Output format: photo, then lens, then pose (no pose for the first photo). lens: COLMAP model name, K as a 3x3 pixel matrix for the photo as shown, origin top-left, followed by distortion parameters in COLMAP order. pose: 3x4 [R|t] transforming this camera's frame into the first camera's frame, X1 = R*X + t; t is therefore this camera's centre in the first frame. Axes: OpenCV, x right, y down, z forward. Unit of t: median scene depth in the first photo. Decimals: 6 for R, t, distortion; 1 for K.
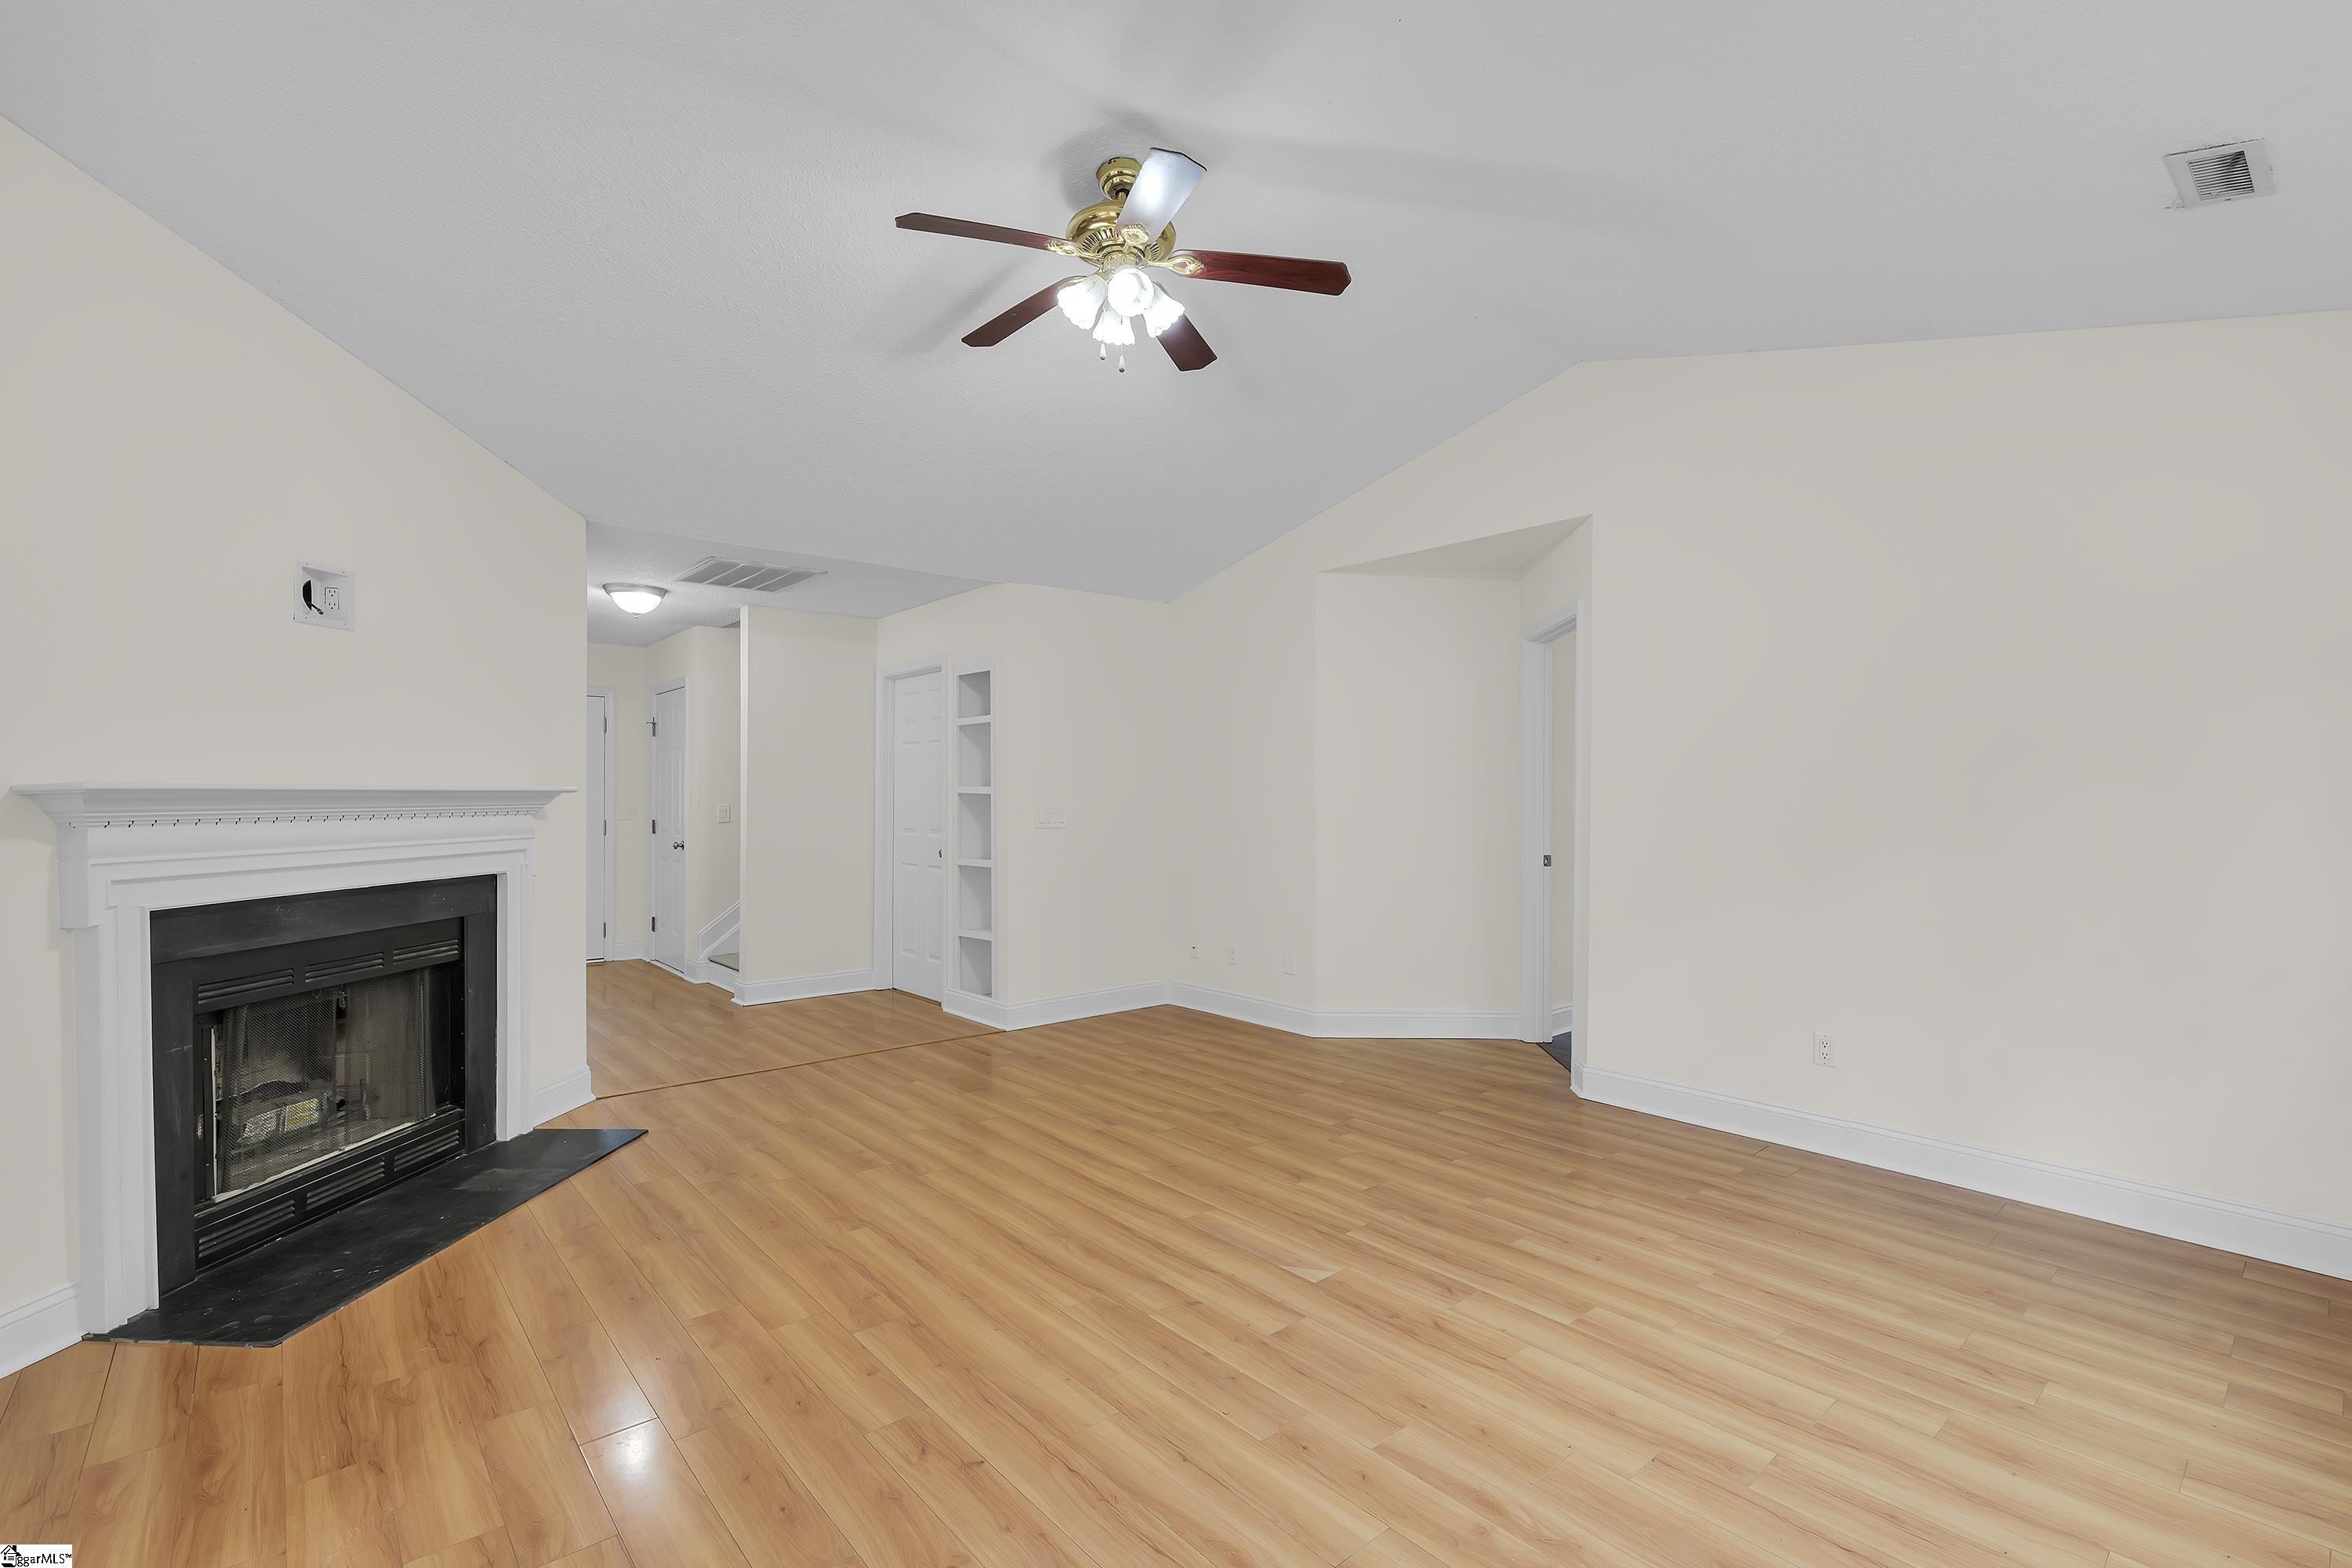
lens RADIAL K [[1032.9, 0, 1176.0], [0, 1032.9, 784.0], [0, 0, 1]] dist [-0.000837, 0.000122]
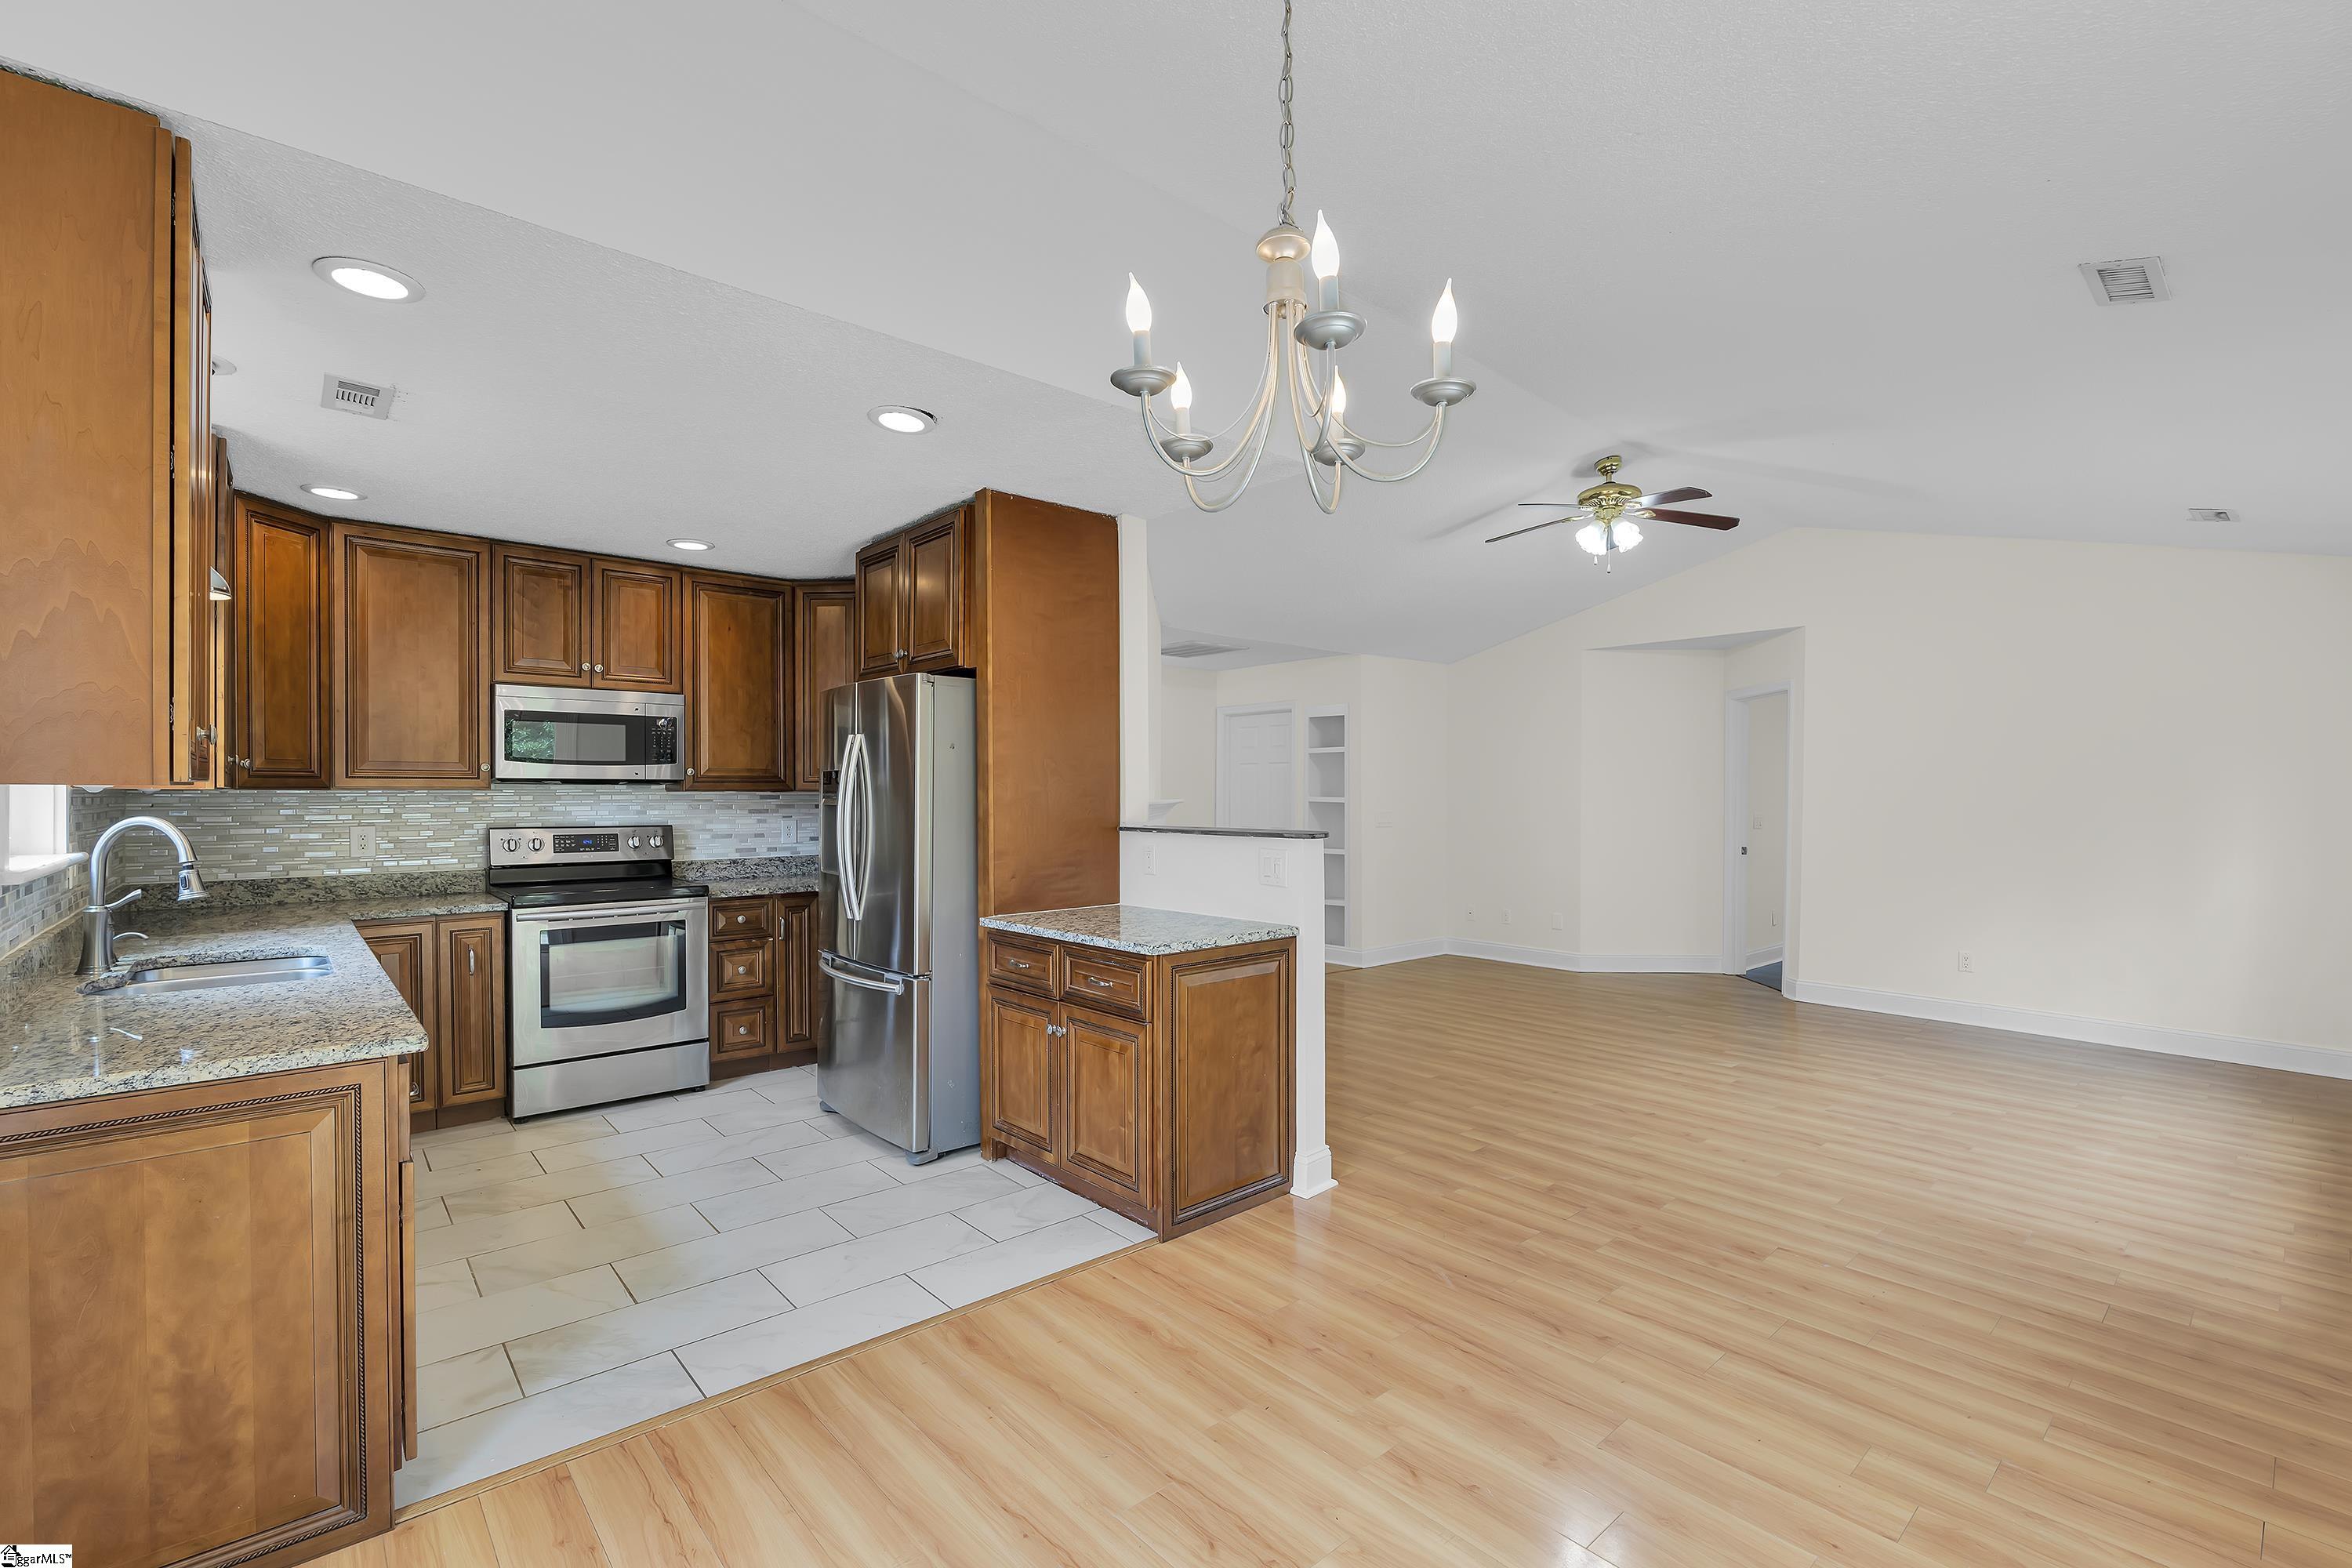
lens RADIAL K [[1017.3, 0, 1180.4], [0, 1017.3, 787.1], [0, 0, 1]] dist [-0.004779, 0.000142]
pose [[0.999934, 0.002730, 0.011150, -0.663961], [-0.002734, 0.999996, 0.000337, -0.018887], [-0.011149, -0.000368, 0.999938, -0.624661]]
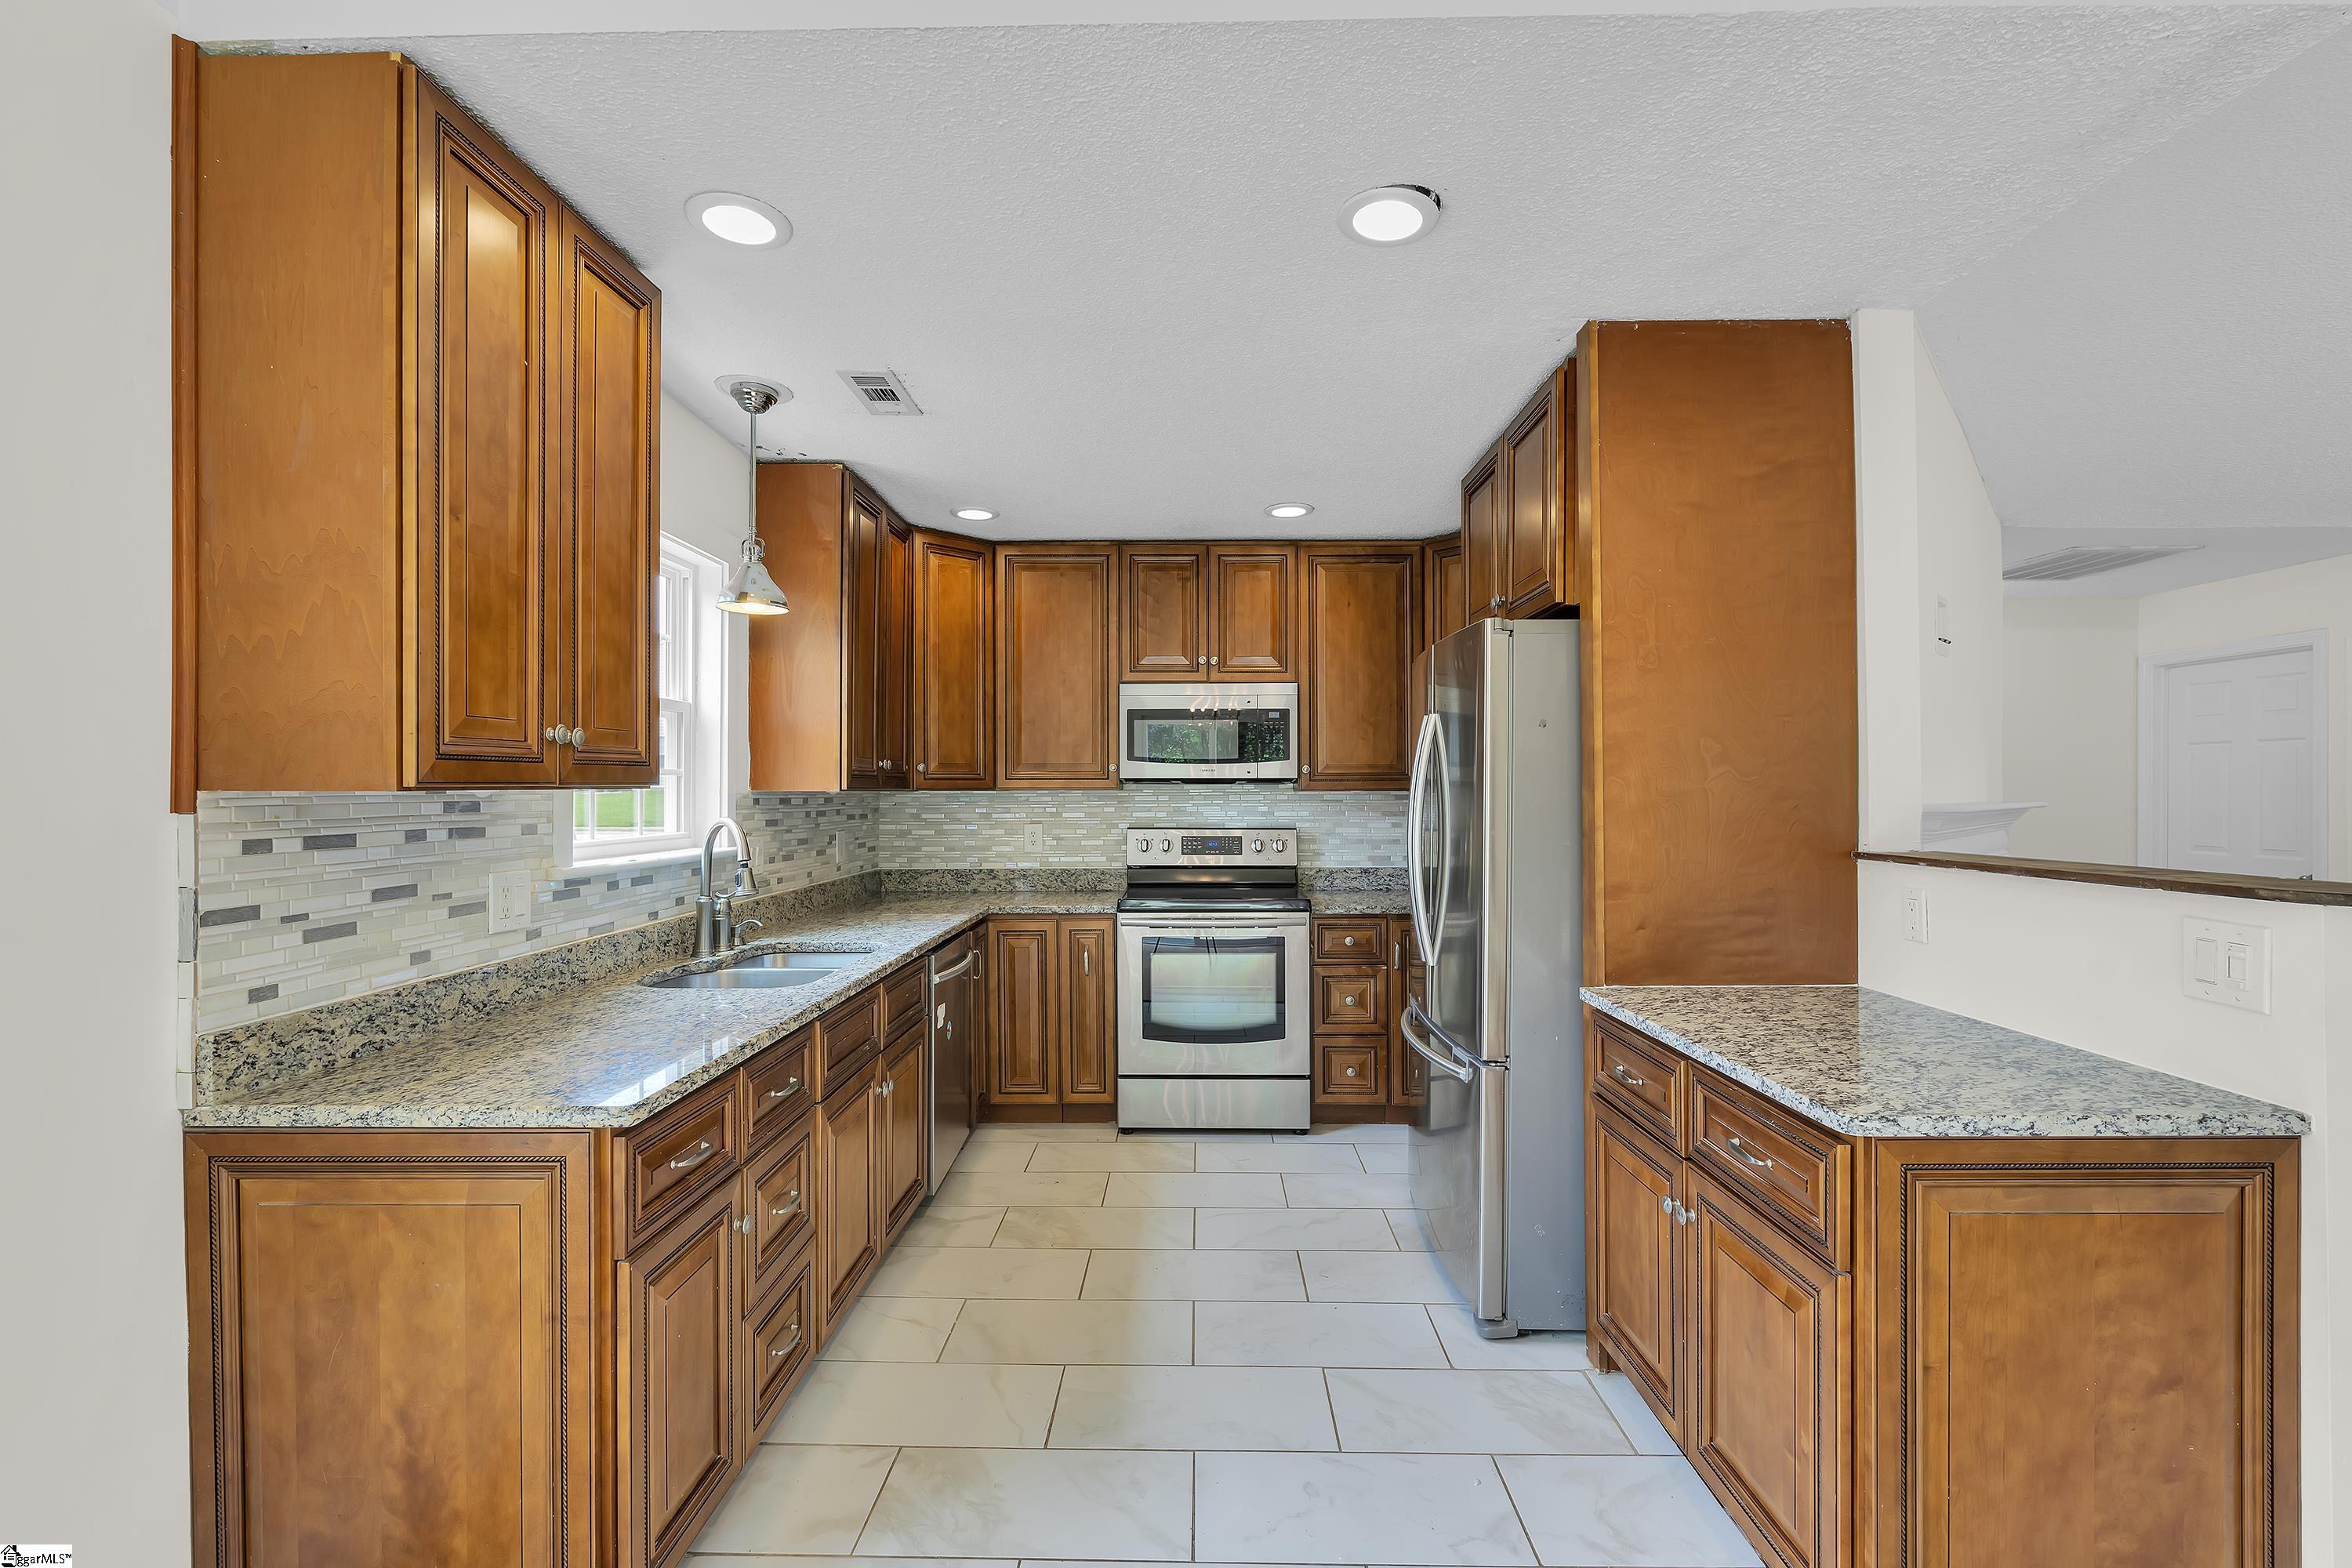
lens RADIAL K [[1017.3, 0, 1180.4], [0, 1017.3, 787.1], [0, 0, 1]] dist [-0.004779, 0.000142]
pose [[0.745797, -0.001807, -0.666170, -0.607079], [0.004669, 0.999986, 0.002515, -0.019281], [0.666156, -0.004986, 0.745795, -0.258134]]
